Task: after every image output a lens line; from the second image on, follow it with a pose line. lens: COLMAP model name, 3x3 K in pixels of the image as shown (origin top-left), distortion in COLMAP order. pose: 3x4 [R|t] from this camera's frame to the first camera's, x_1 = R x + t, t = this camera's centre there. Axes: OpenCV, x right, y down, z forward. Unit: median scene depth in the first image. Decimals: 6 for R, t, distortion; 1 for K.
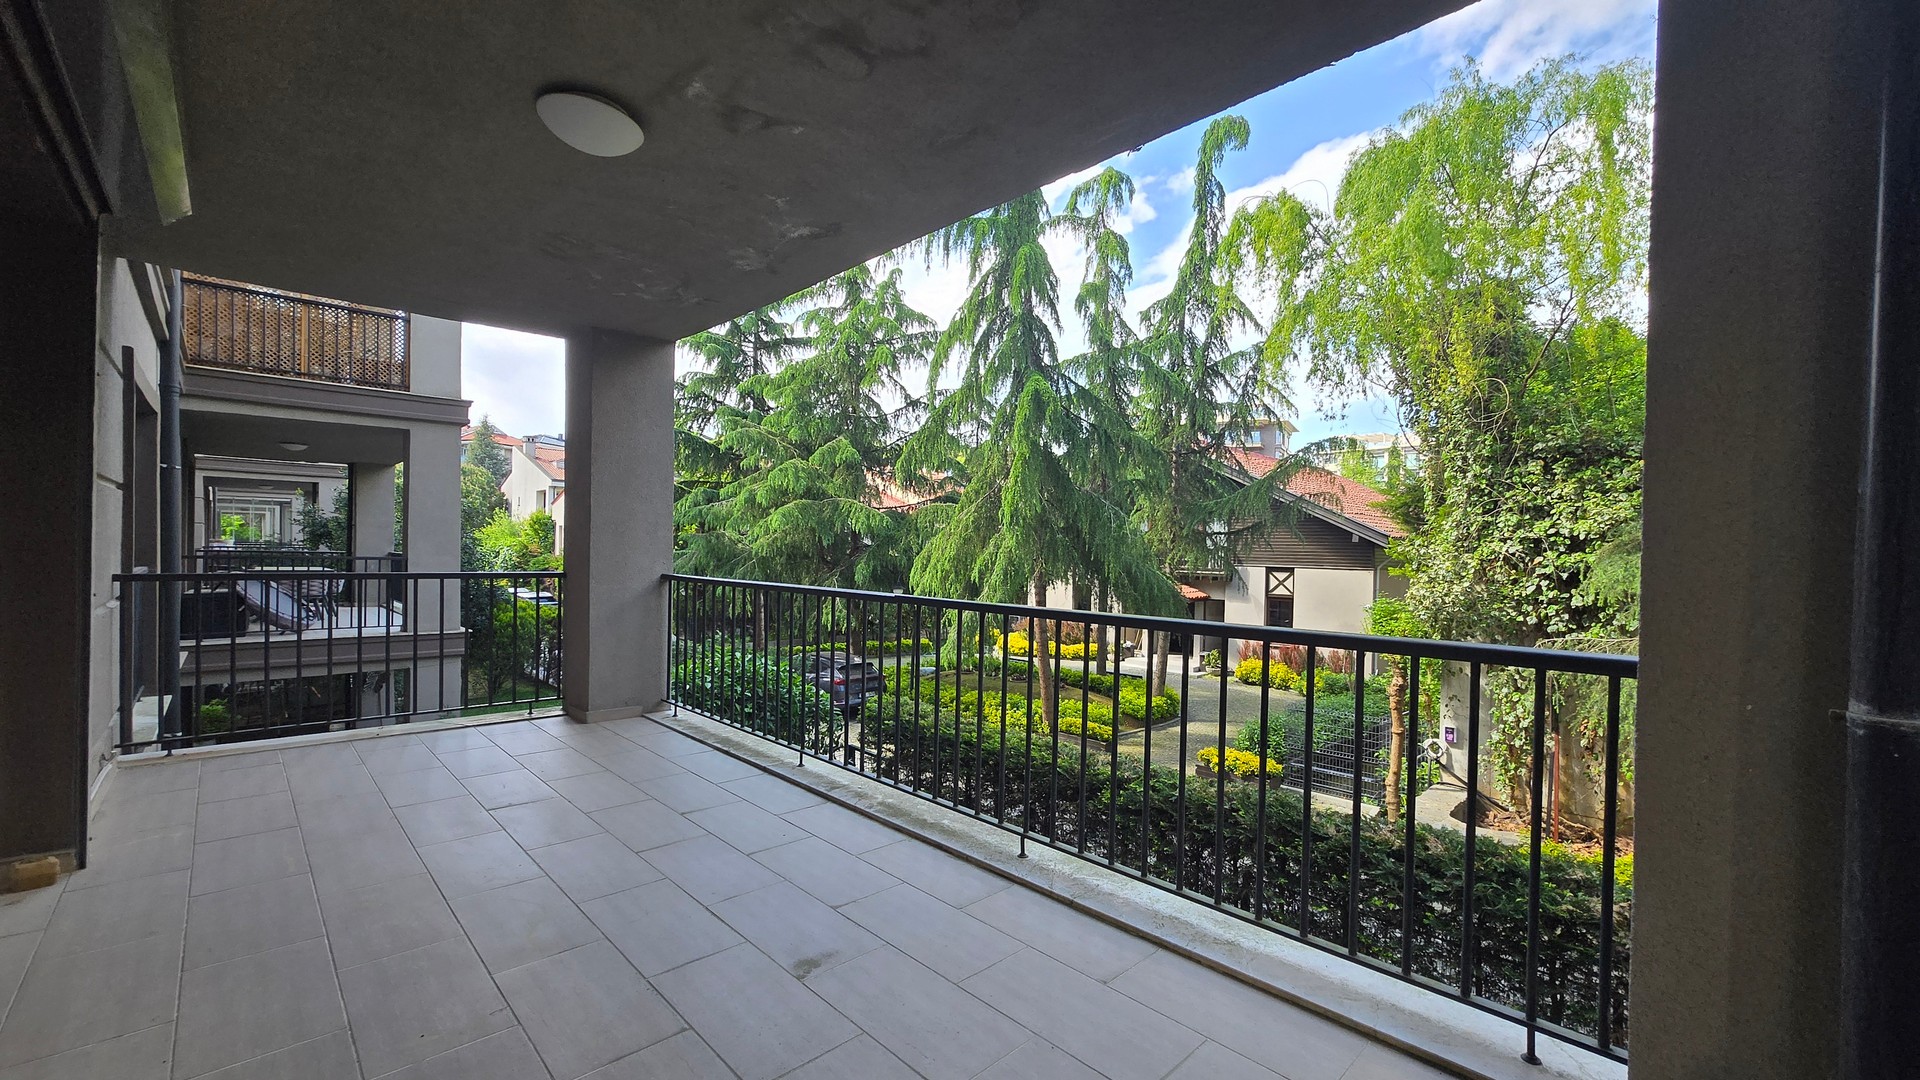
lens RADIAL K [[764.8, 0, 982.1], [0, 764.8, 544.6], [0, 0, 1]] dist [0.000067, 0.000004]
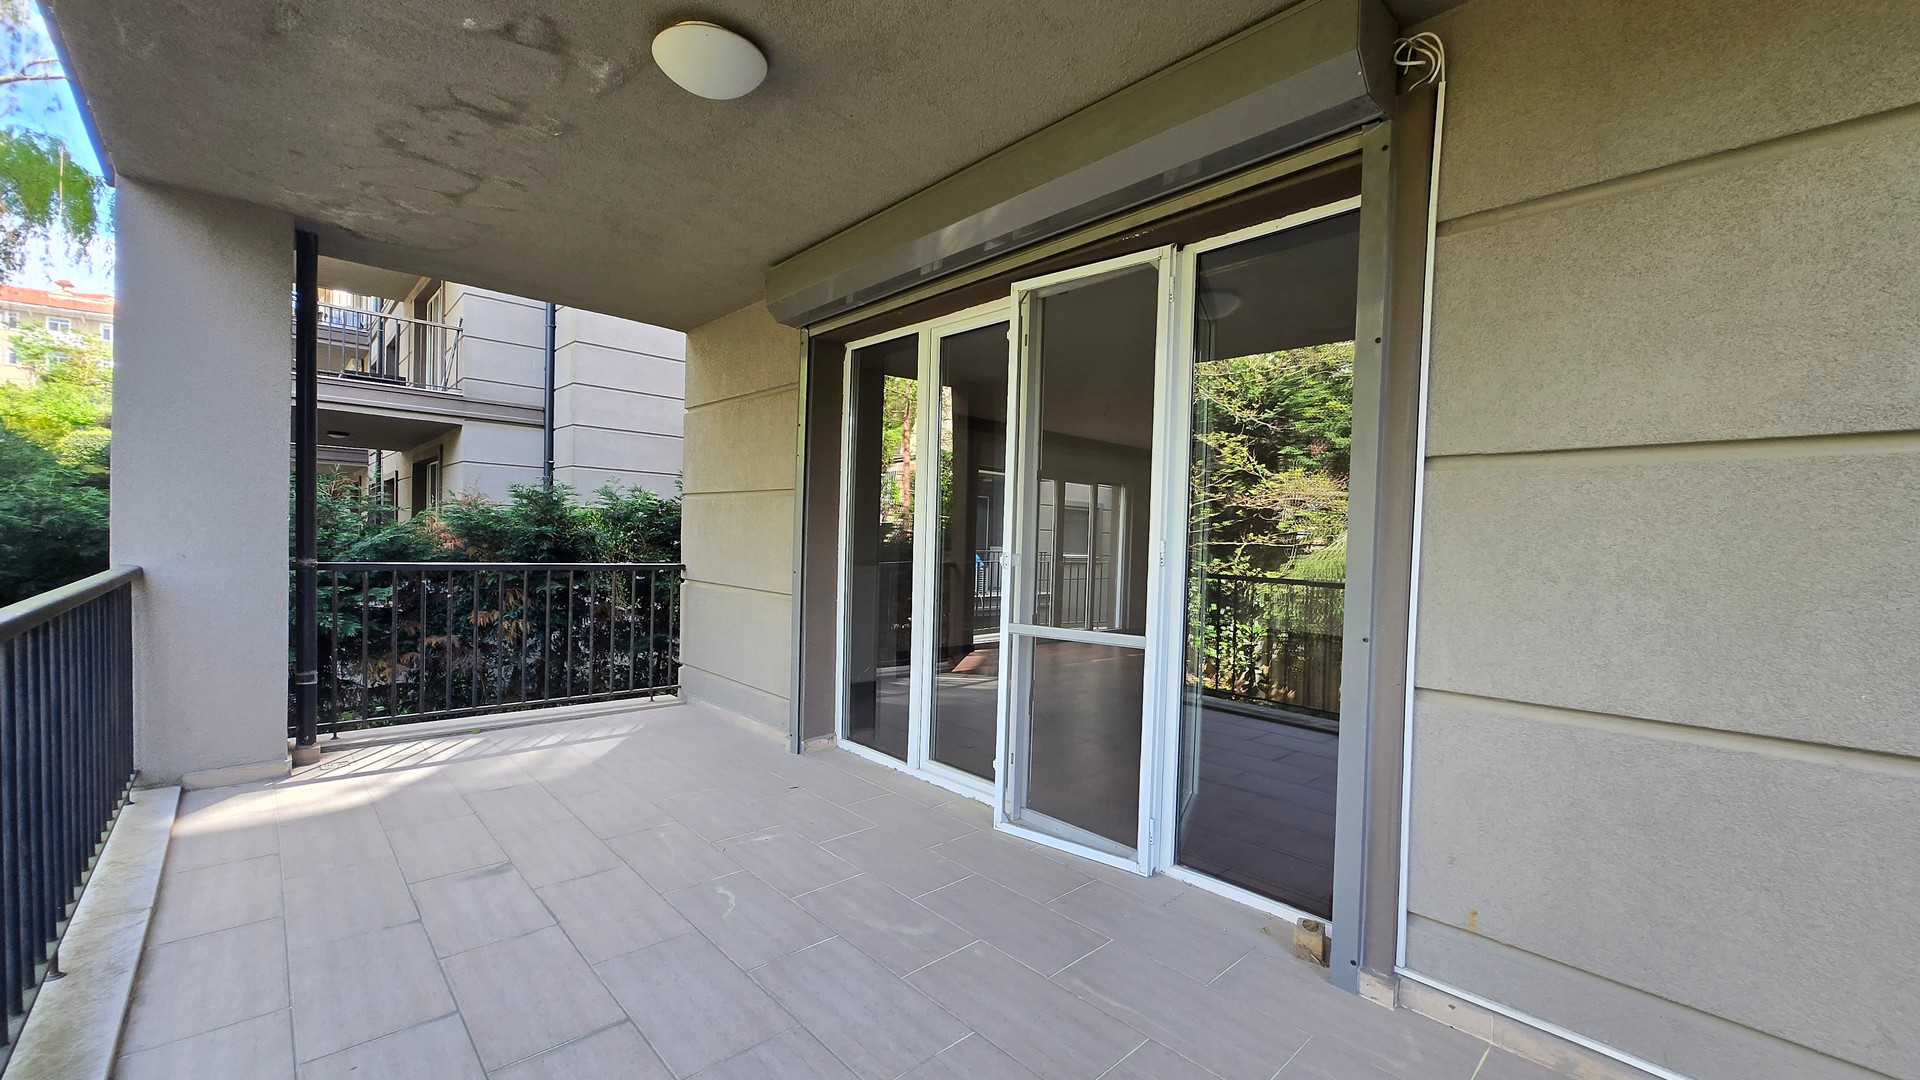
lens RADIAL K [[746.3, 0, 984.3], [0, 746.3, 552.3], [0, 0, 1]] dist [0.000578, -0.000238]
pose [[-0.998691, -0.050854, 0.005457, -0.217074], [-0.050810, 0.998677, 0.007939, -0.002291], [-0.005854, 0.007652, -0.999954, 0.479402]]
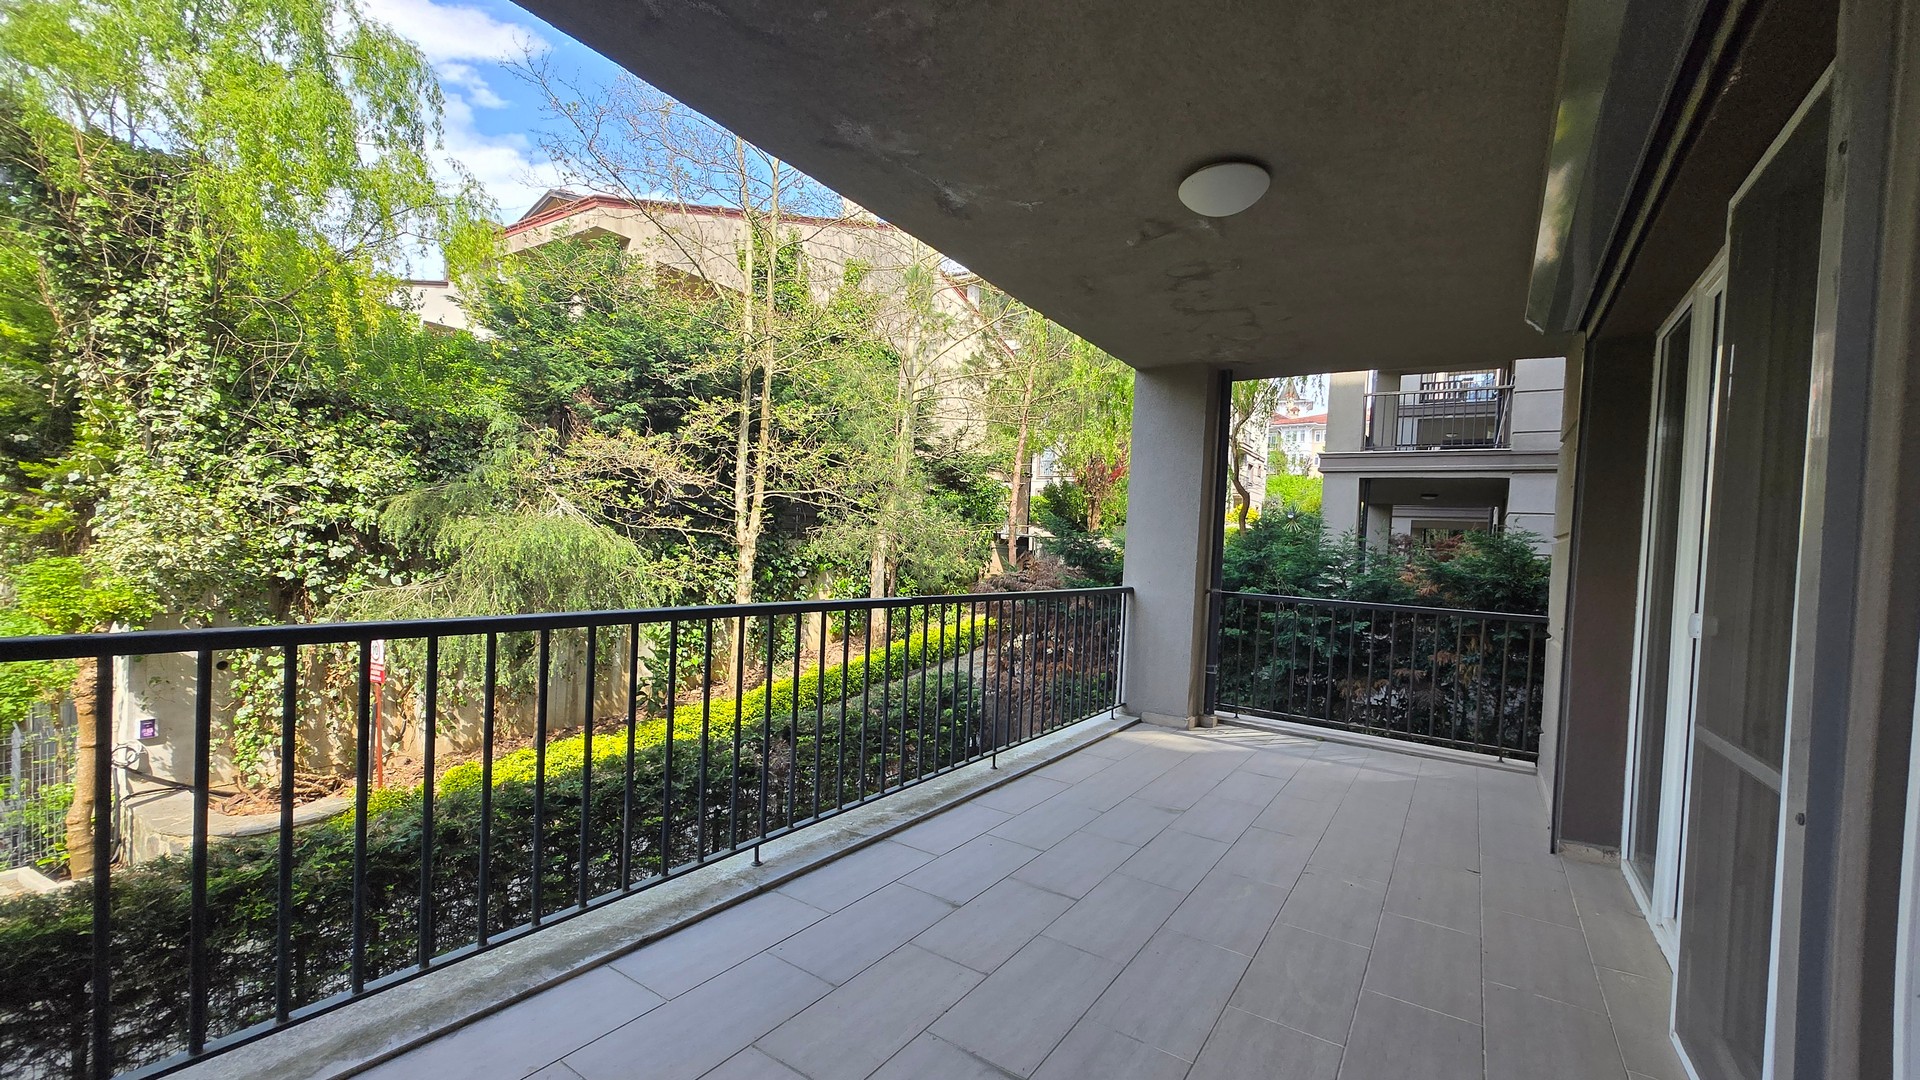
lens RADIAL K [[759.0, 0, 1016.4], [0, 759.0, 540.7], [0, 0, 1]] dist [0.000049, -0.000038]
pose [[-0.244123, -0.026085, 0.969393, -0.386598], [-0.065703, 0.997786, 0.010302, -0.009783], [-0.967516, -0.061177, -0.245297, 0.390978]]
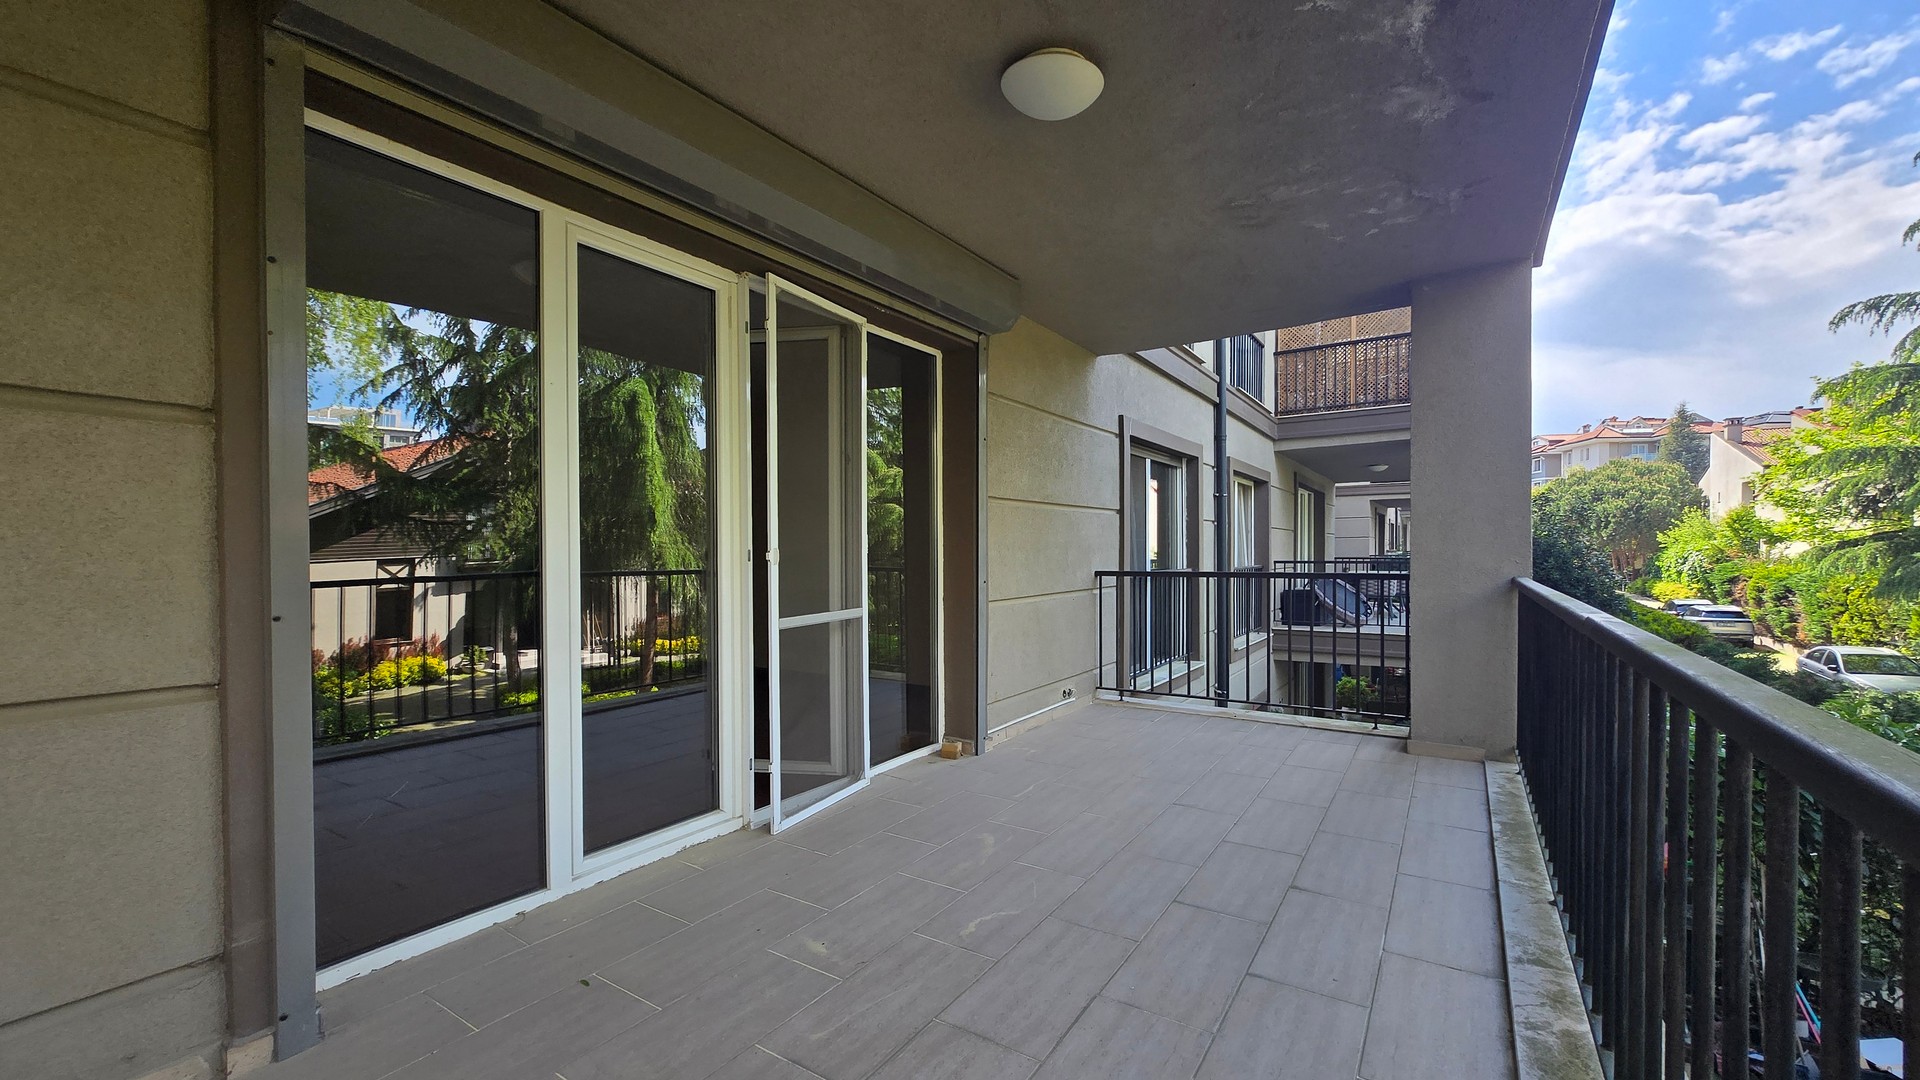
lens RADIAL K [[746.3, 0, 984.3], [0, 746.3, 552.3], [0, 0, 1]] dist [0.000578, -0.000238]
pose [[0.221390, -0.022637, -0.974923, 0.091167], [0.022053, 0.999591, -0.018202, 0.008997], [0.974936, -0.017470, 0.221798, 0.184064]]
